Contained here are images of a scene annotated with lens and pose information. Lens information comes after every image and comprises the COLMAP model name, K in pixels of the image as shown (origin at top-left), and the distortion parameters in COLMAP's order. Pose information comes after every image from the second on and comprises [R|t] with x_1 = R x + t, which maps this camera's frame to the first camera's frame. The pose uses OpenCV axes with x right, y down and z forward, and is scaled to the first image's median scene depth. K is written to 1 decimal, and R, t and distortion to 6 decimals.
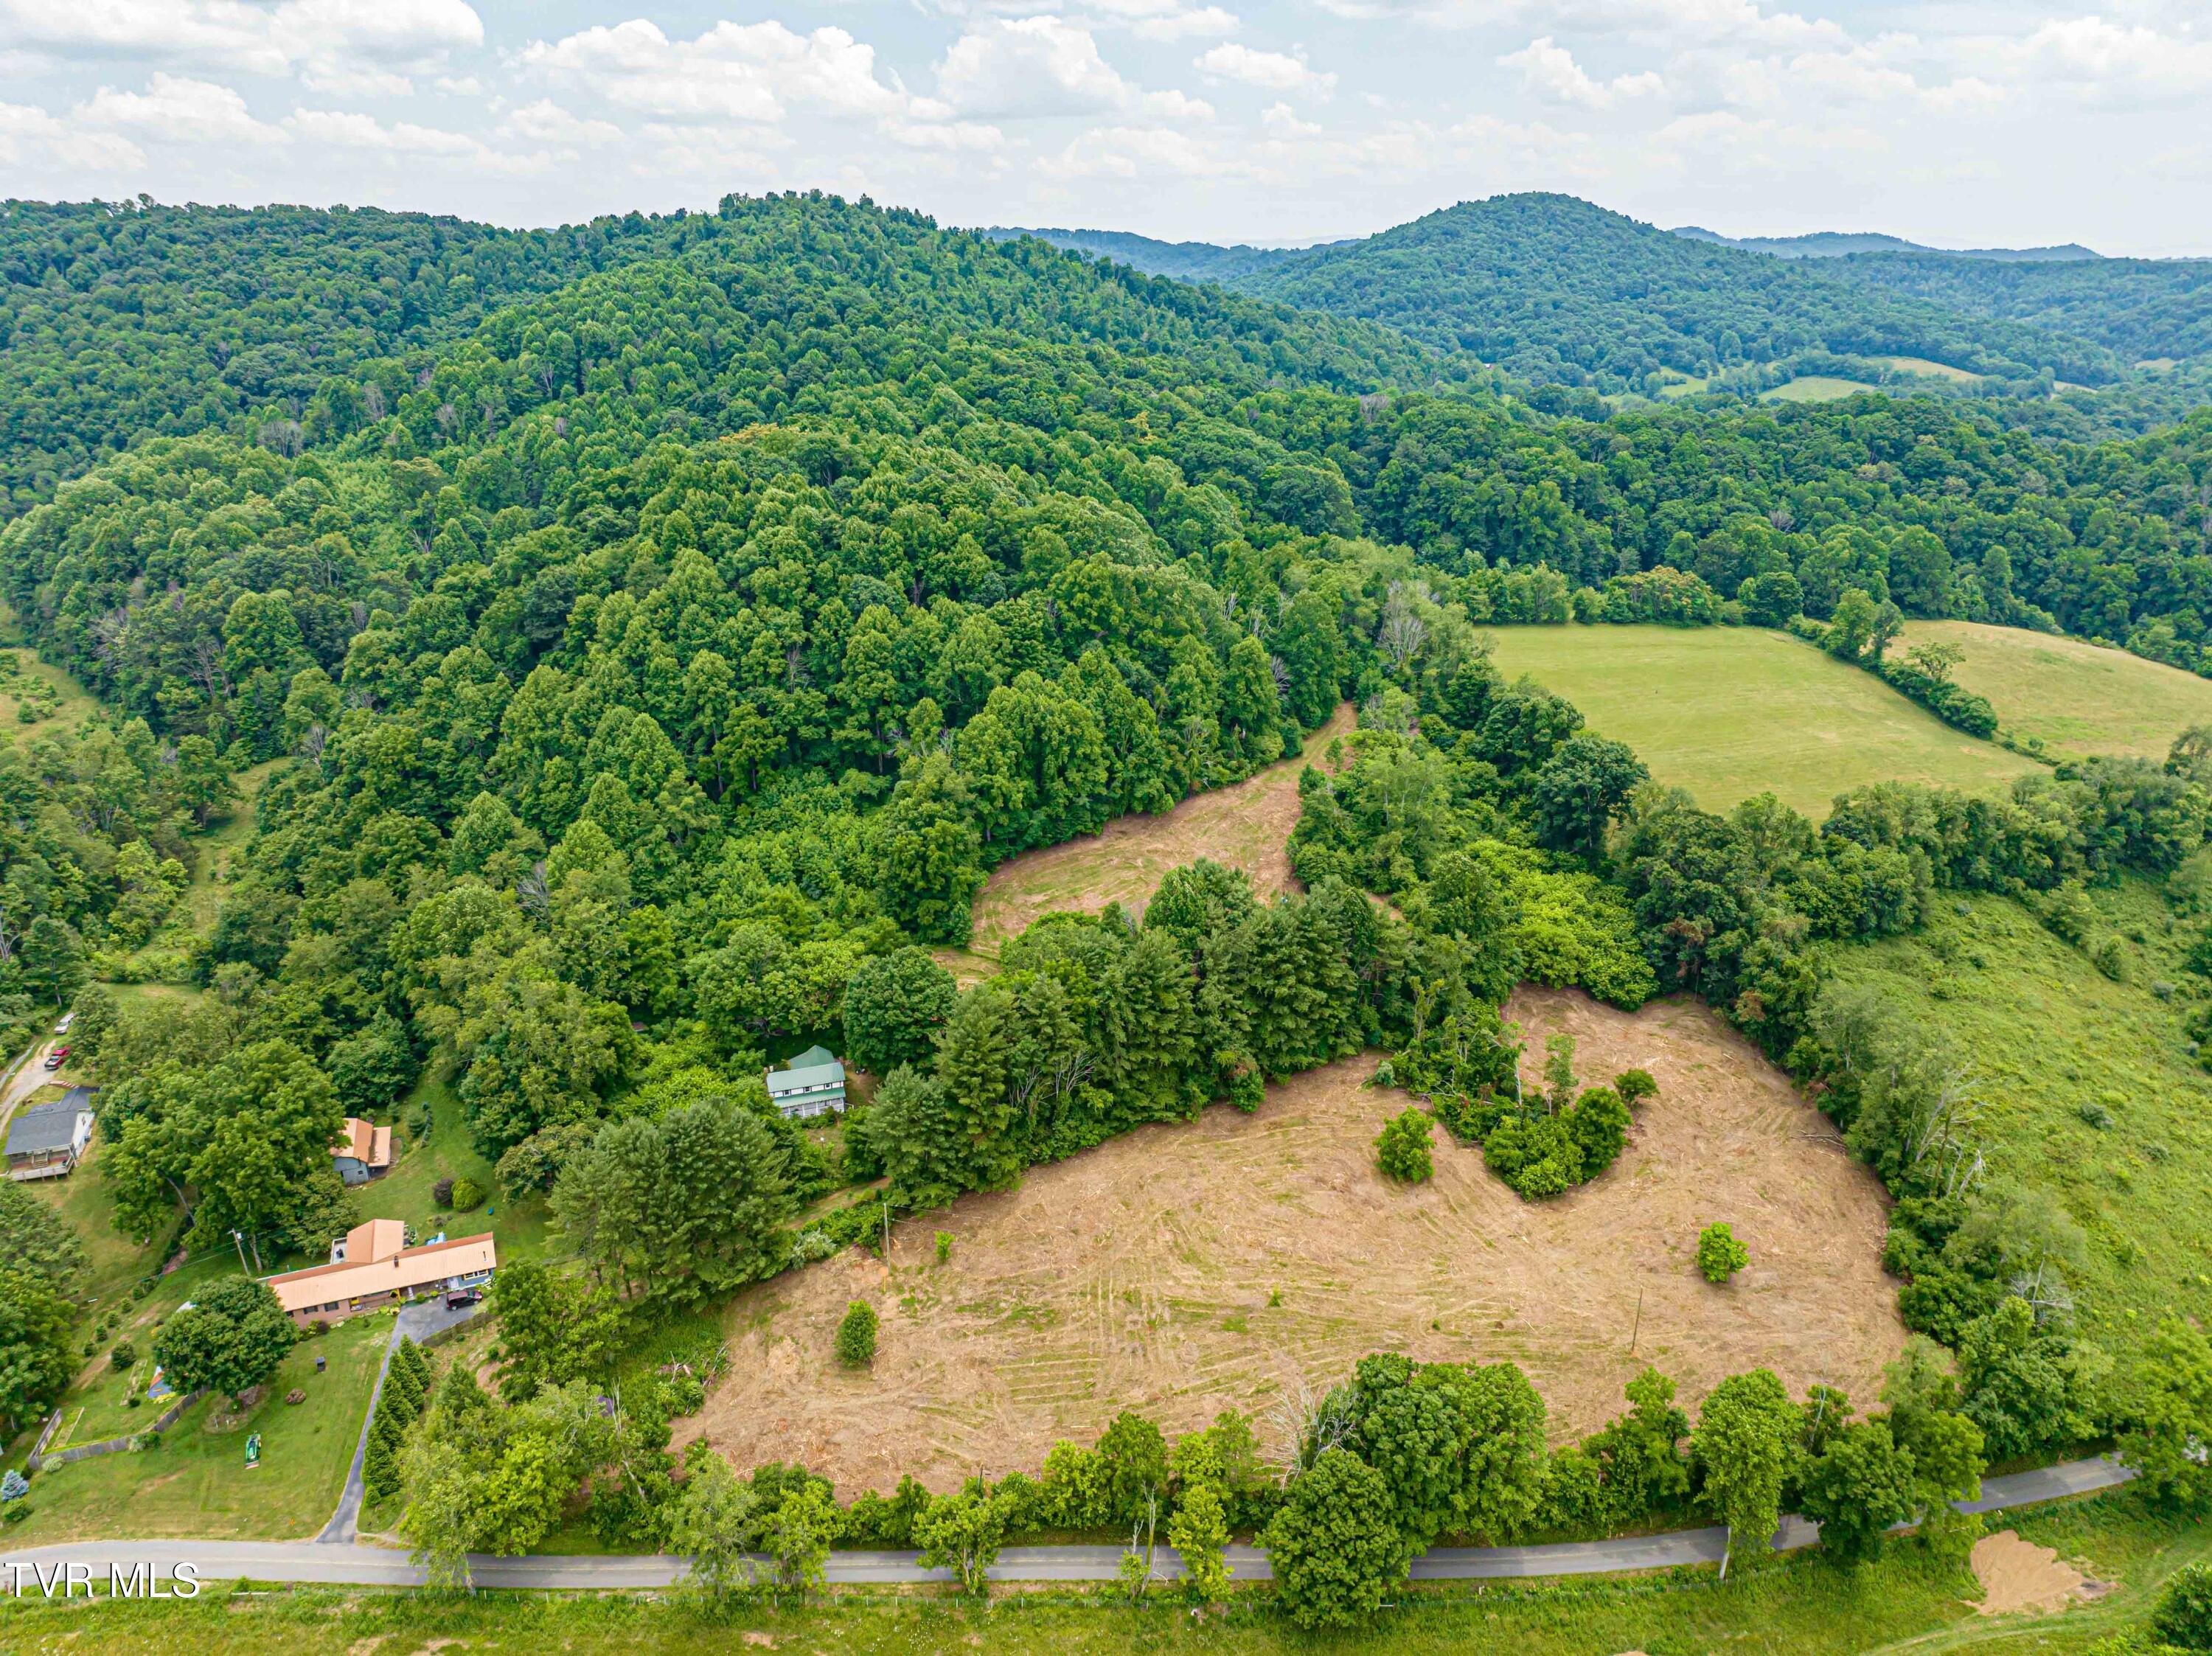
lens RADIAL K [[1552.1, 0, 1139.7], [0, 1552.1, 829.7], [0, 0, 1]] dist [-0.053283, 0.025328]
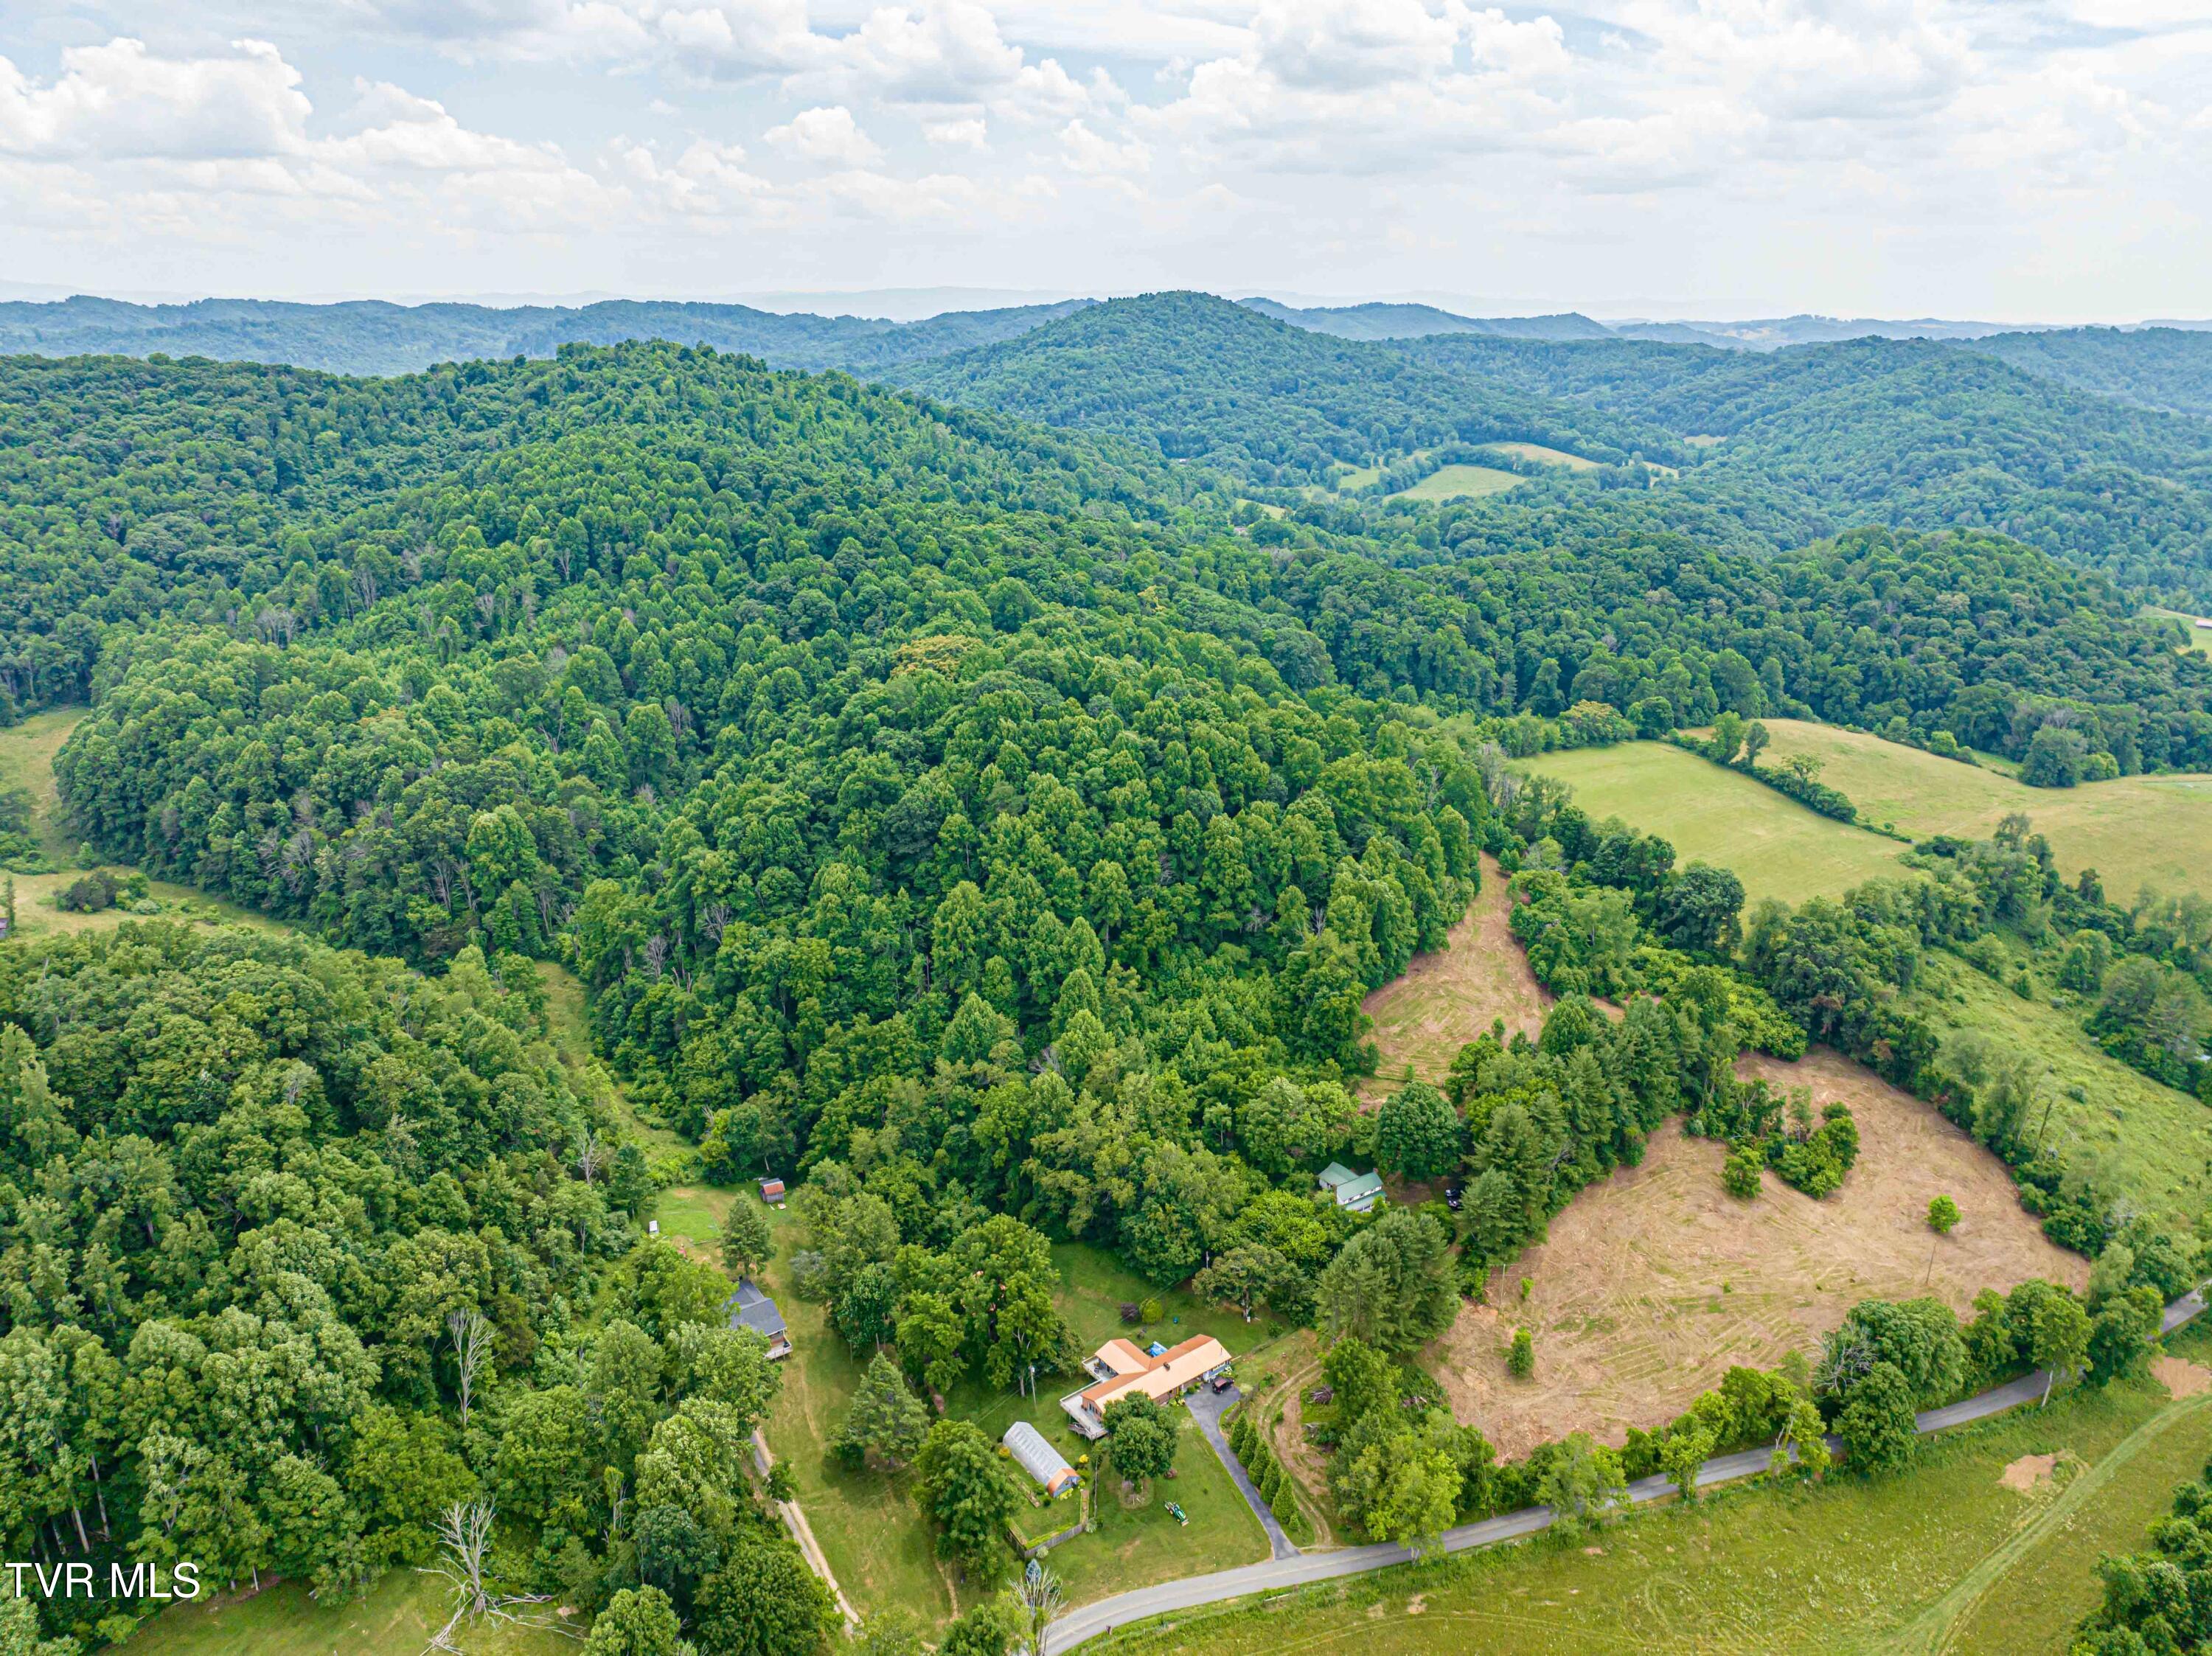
lens RADIAL K [[1552.1, 0, 1143.2], [0, 1552.1, 815.1], [0, 0, 1]] dist [-0.053283, 0.025328]
pose [[0.961704, -0.074427, 0.263792, -0.390295], [0.084497, 0.996057, -0.027017, -0.077647], [-0.260742, 0.048272, 0.964201, -0.151724]]
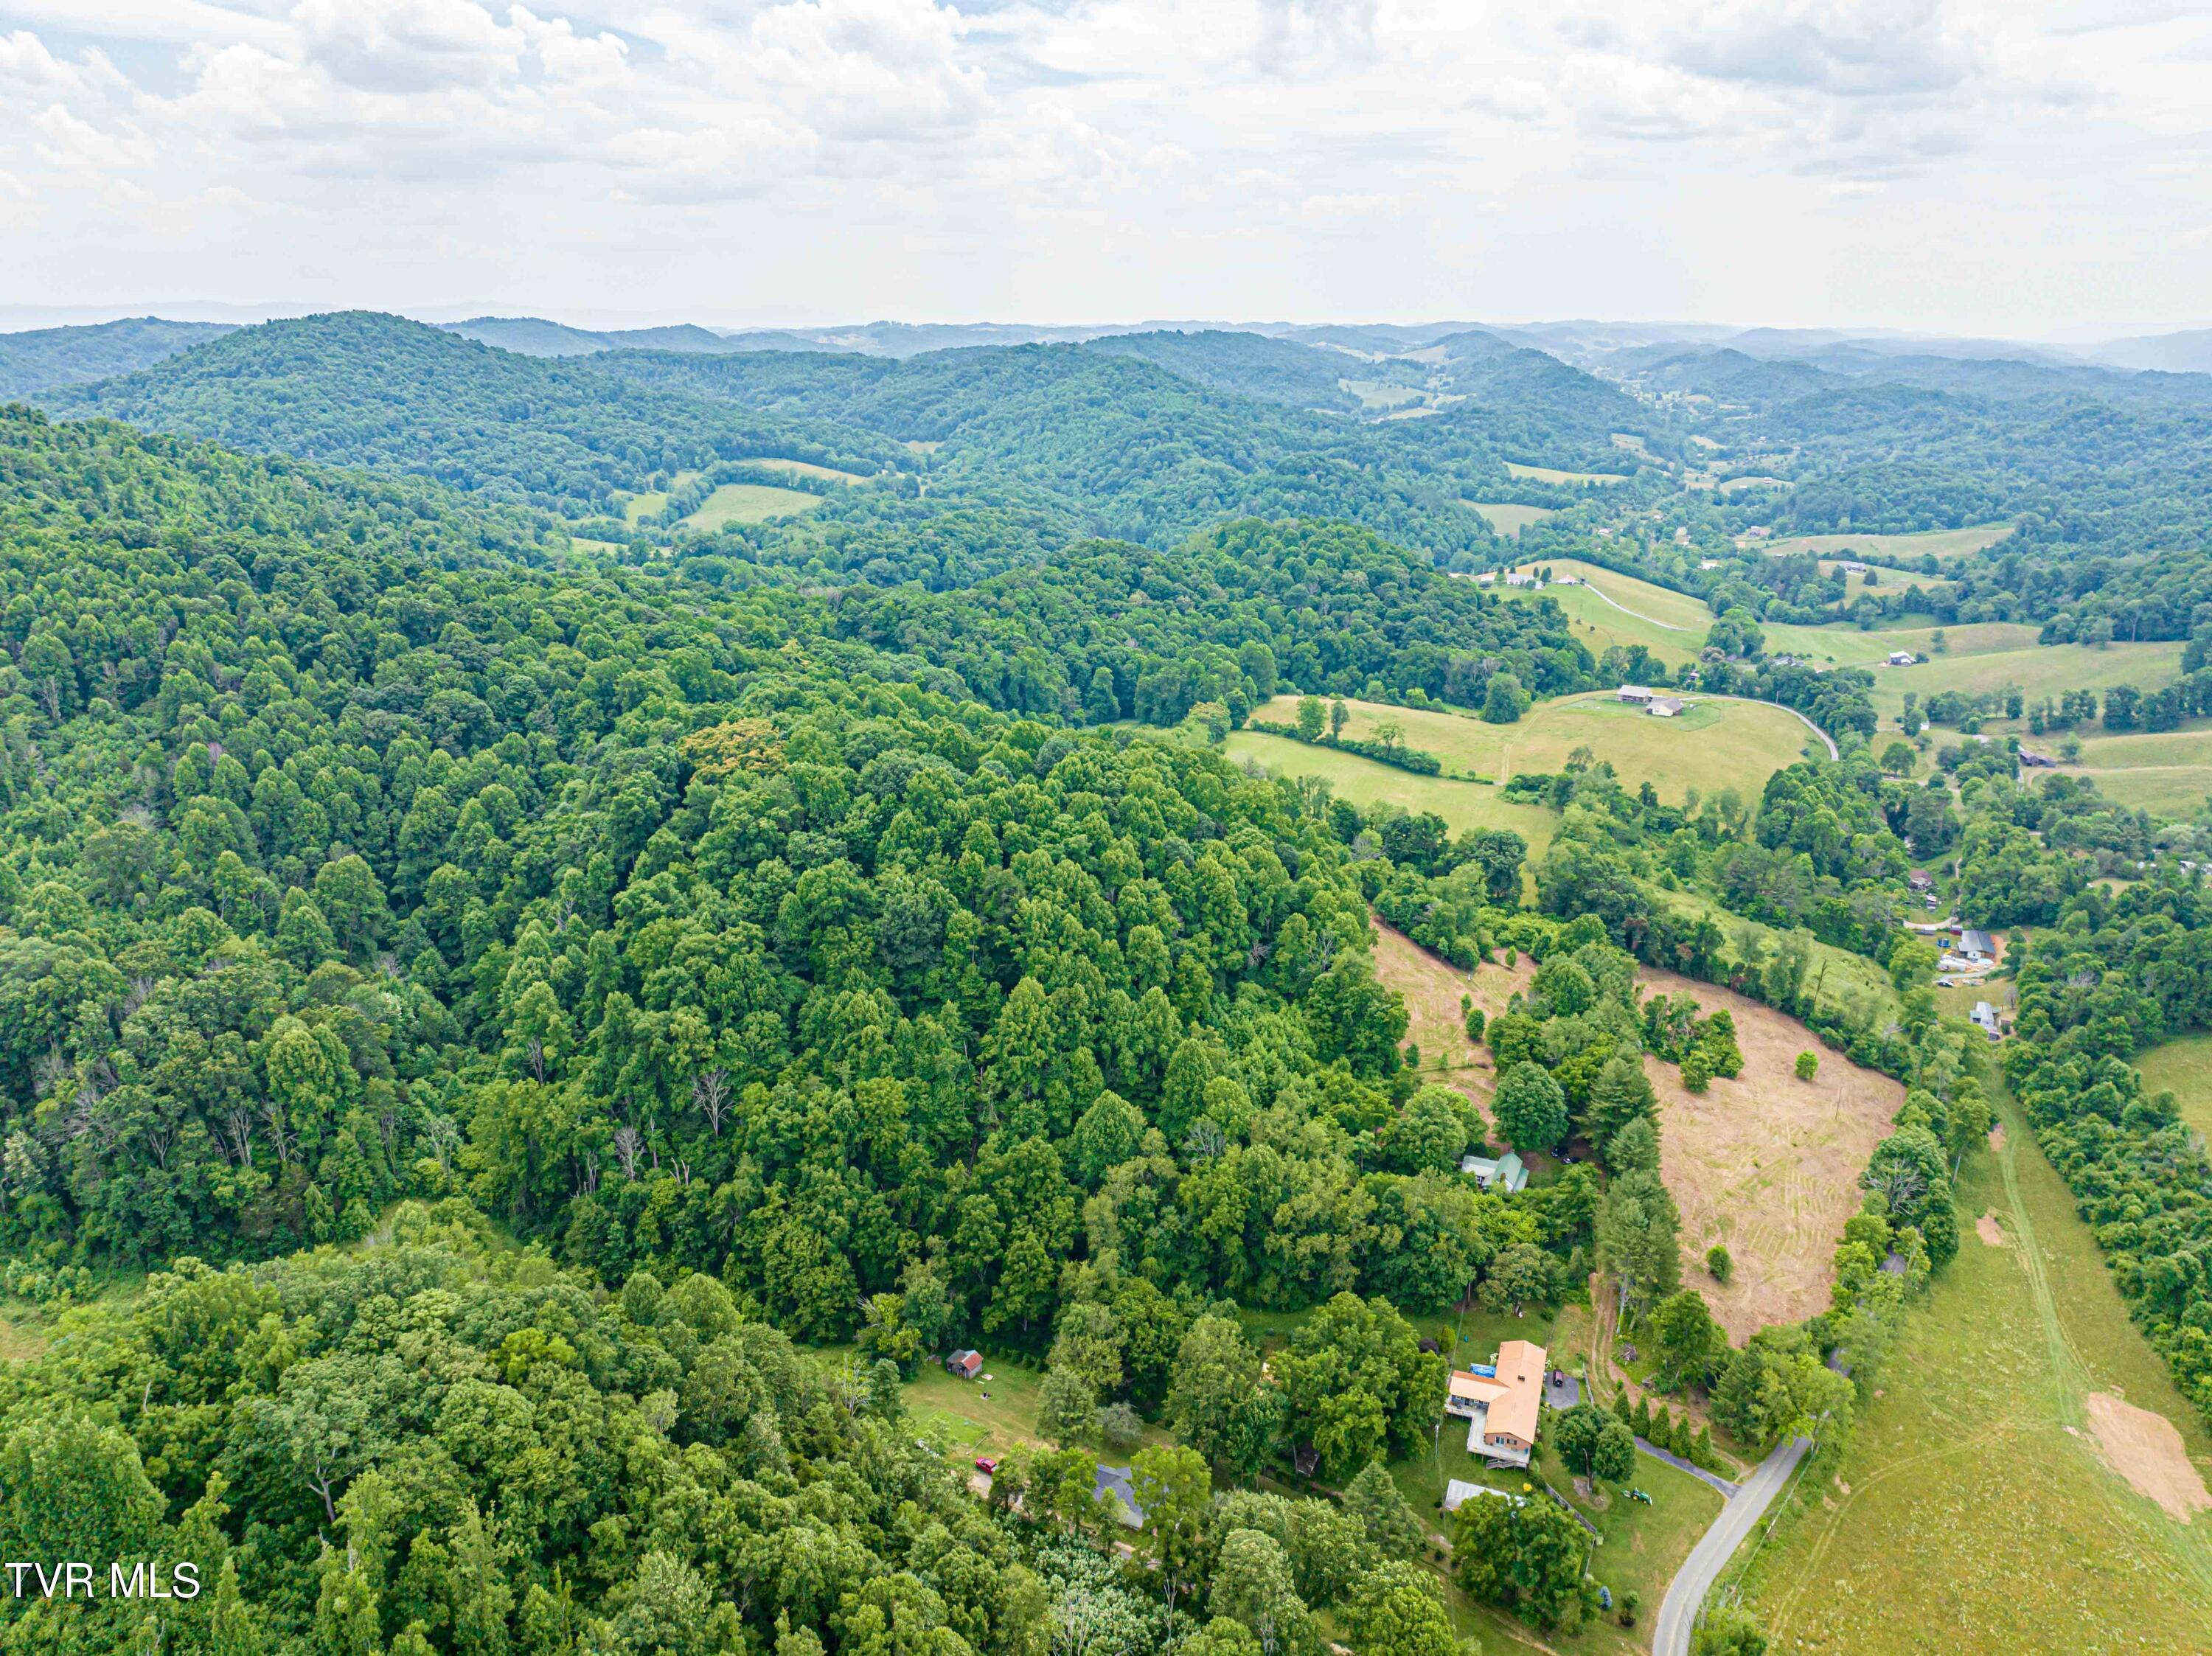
lens RADIAL K [[1552.1, 0, 1135.4], [0, 1552.1, 756.4], [0, 0, 1]] dist [-0.053283, 0.025328]
pose [[0.669259, -0.191570, 0.717909, -0.769351], [0.249560, 0.968019, 0.025662, -0.187446], [-0.699866, 0.161987, 0.695664, 0.080424]]
